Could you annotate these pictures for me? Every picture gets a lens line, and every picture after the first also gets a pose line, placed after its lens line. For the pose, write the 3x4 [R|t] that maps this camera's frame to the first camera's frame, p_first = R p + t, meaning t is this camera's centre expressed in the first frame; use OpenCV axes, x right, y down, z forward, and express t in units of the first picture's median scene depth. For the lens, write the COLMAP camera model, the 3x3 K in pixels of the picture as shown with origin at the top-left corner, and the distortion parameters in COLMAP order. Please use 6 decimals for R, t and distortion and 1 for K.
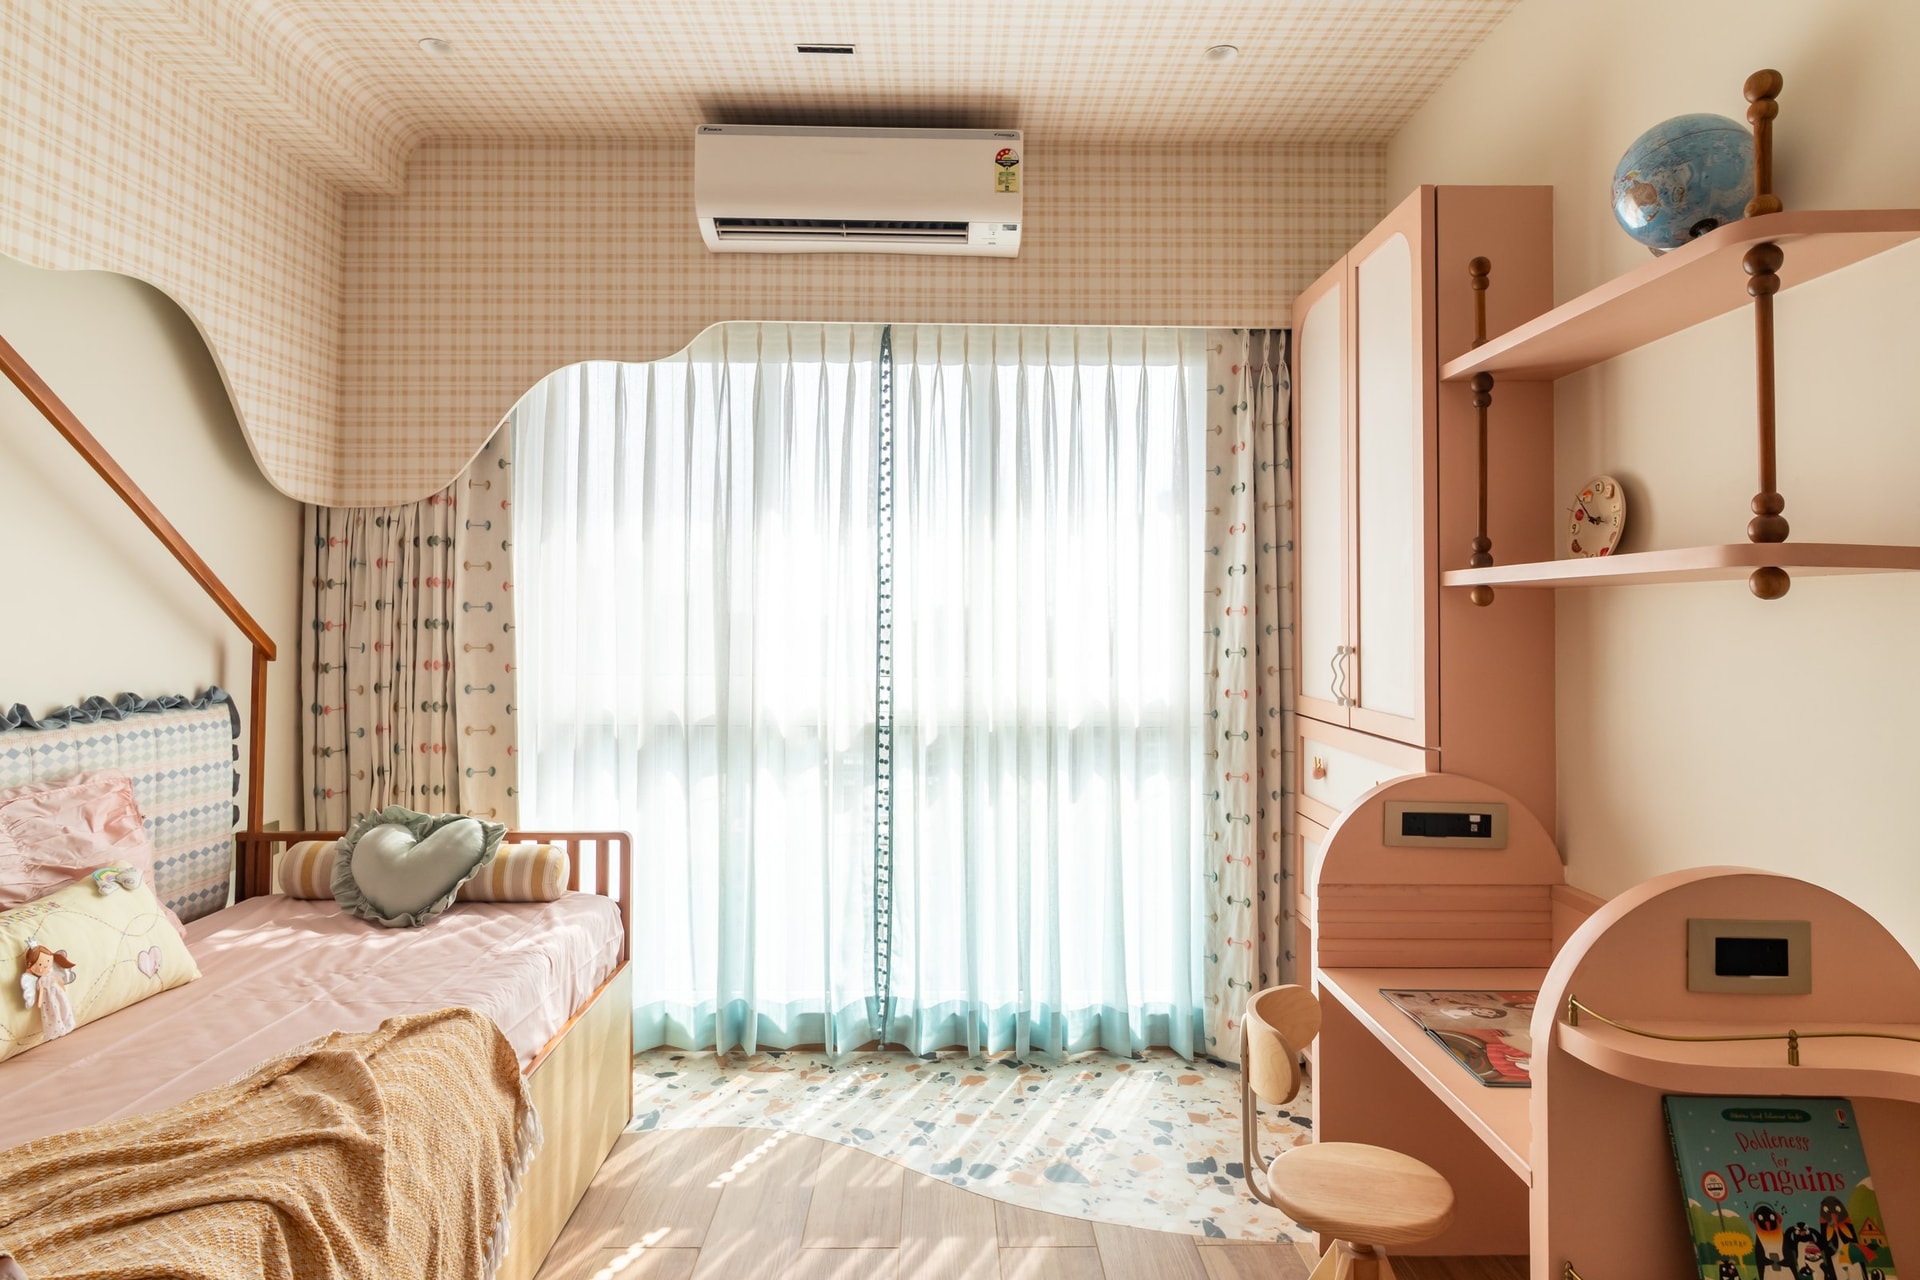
lens RADIAL K [[1142.3, 0, 959.2], [0, 1142.3, 605.8], [0, 0, 1]] dist [0.005712, 0.002301]
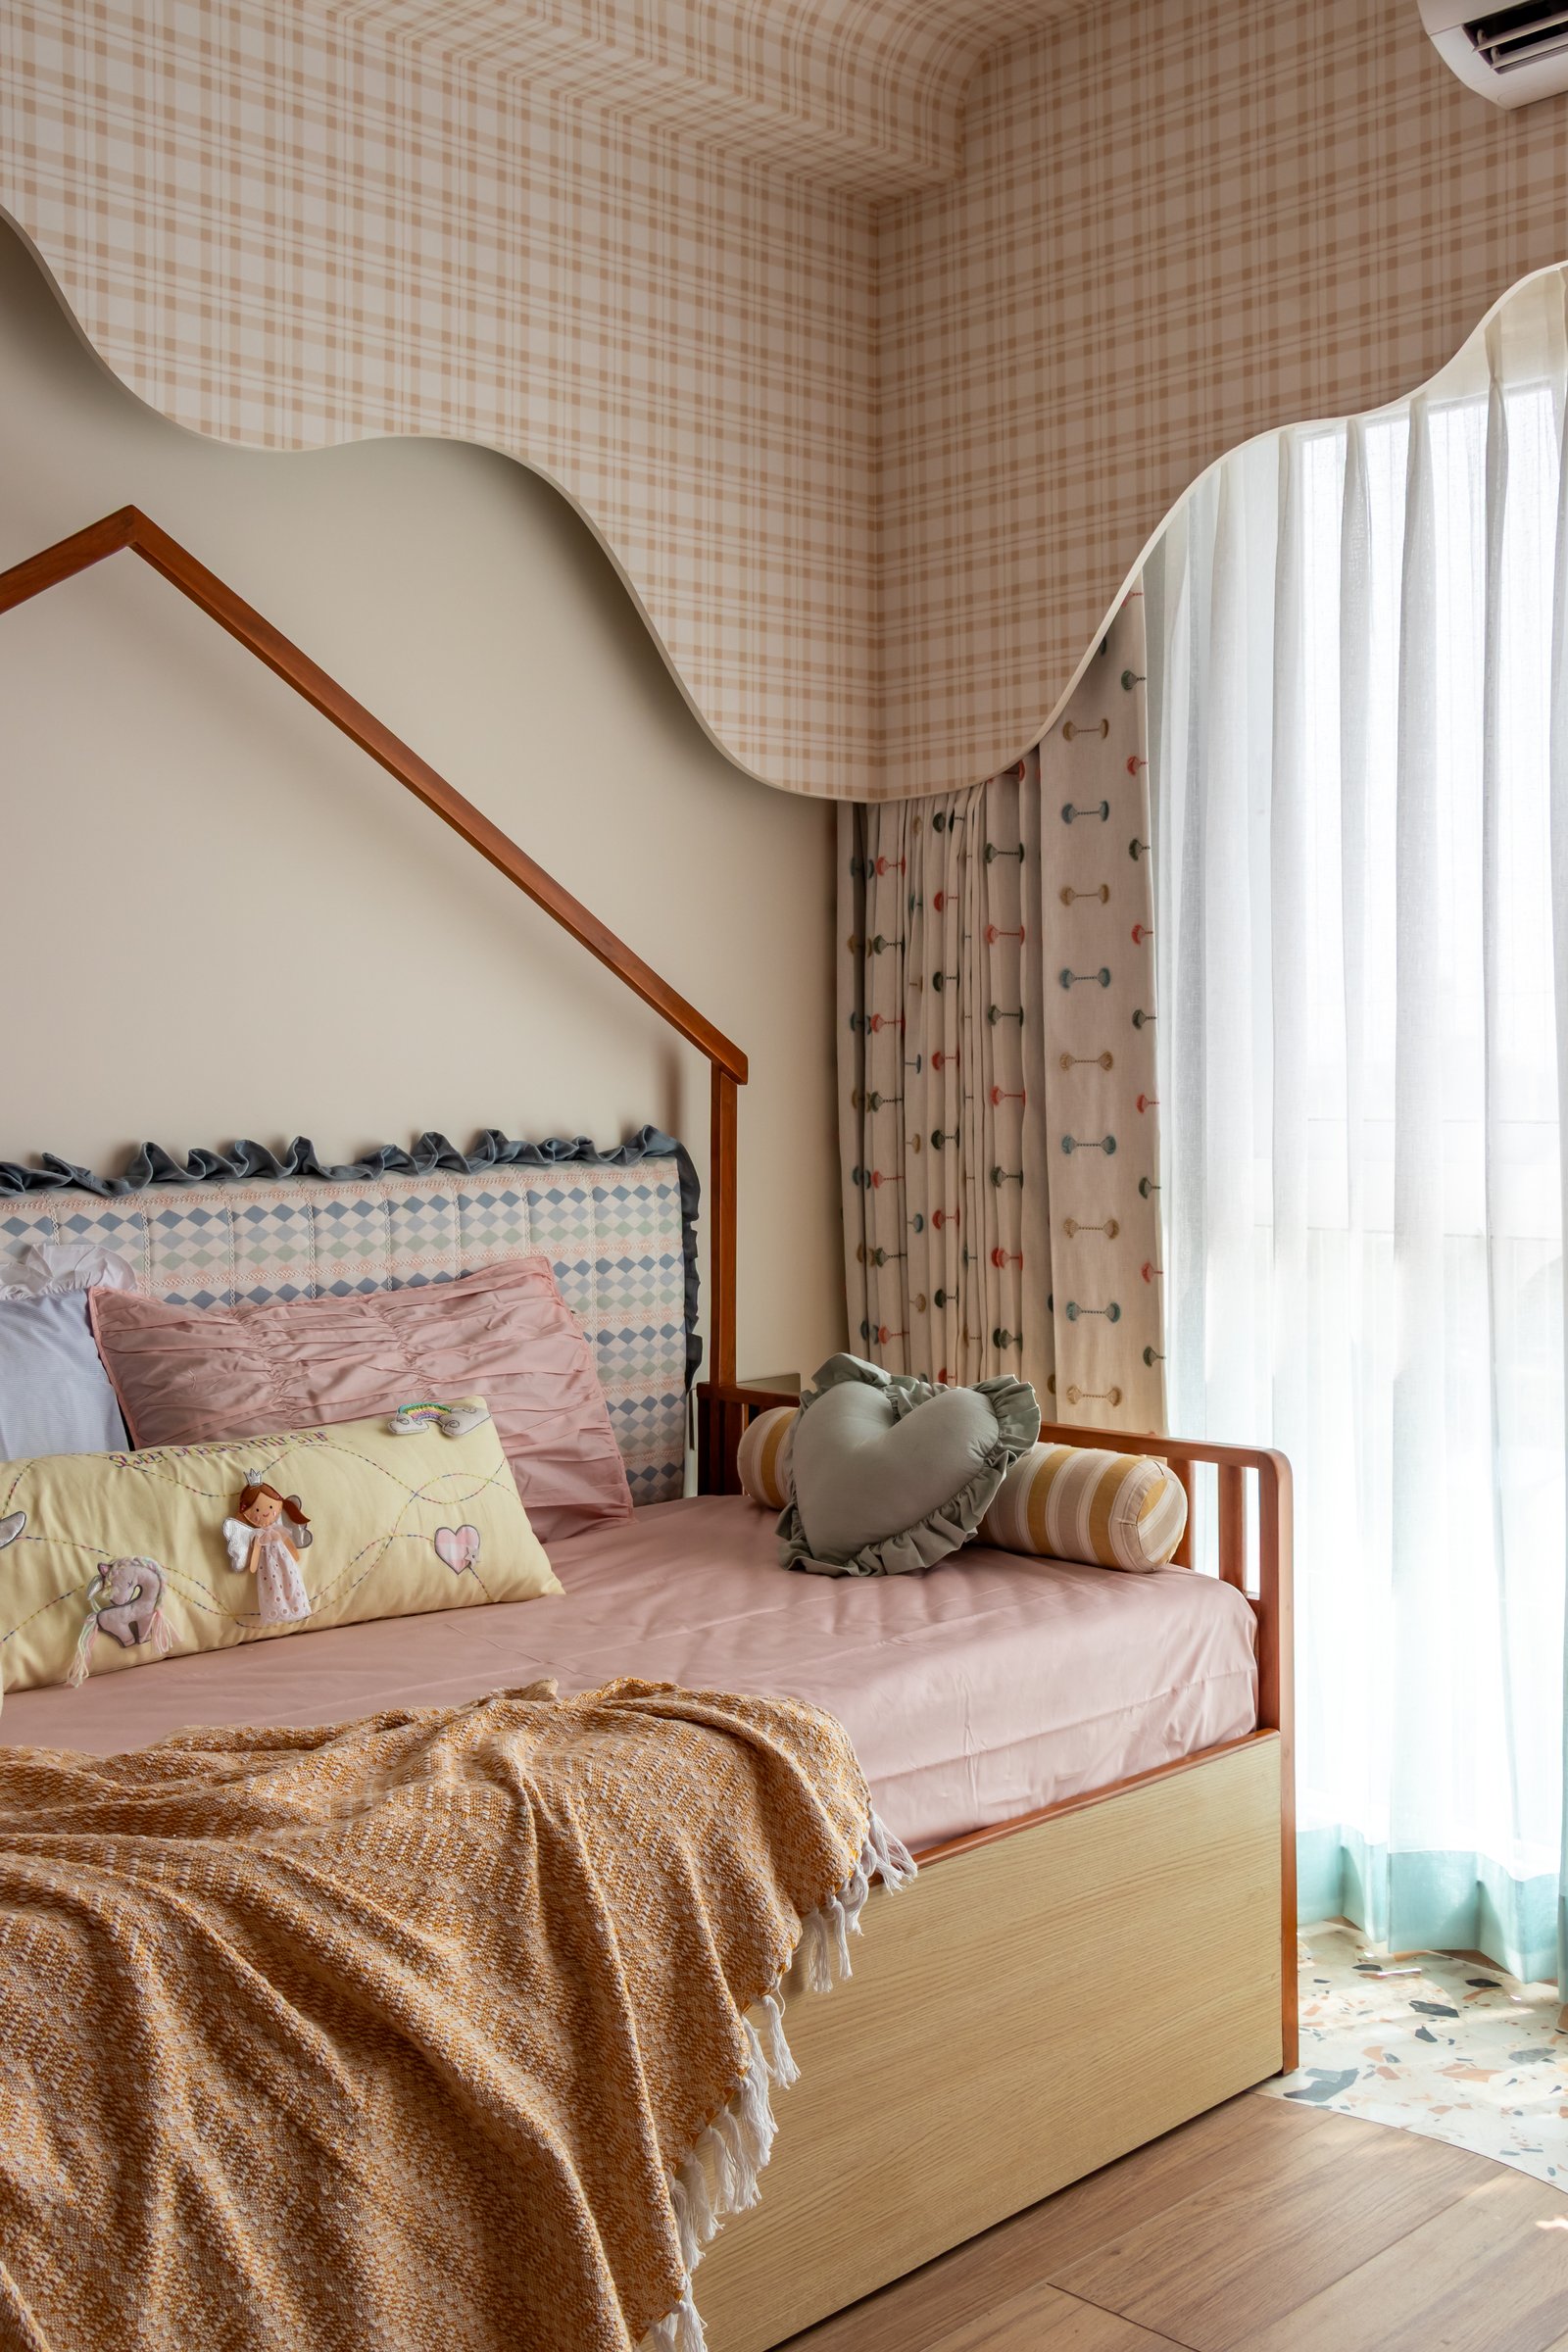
lens RADIAL K [[2433.6, 0, 782.8], [0, 2433.6, 1164.0], [0, 0, 1]] dist [-0.018590, 0.025466]
pose [[0.685924, 0.015941, -0.727498, 0.258002], [0.022613, 0.998810, 0.043206, 0.033135], [0.727321, -0.046087, 0.684748, 0.181154]]
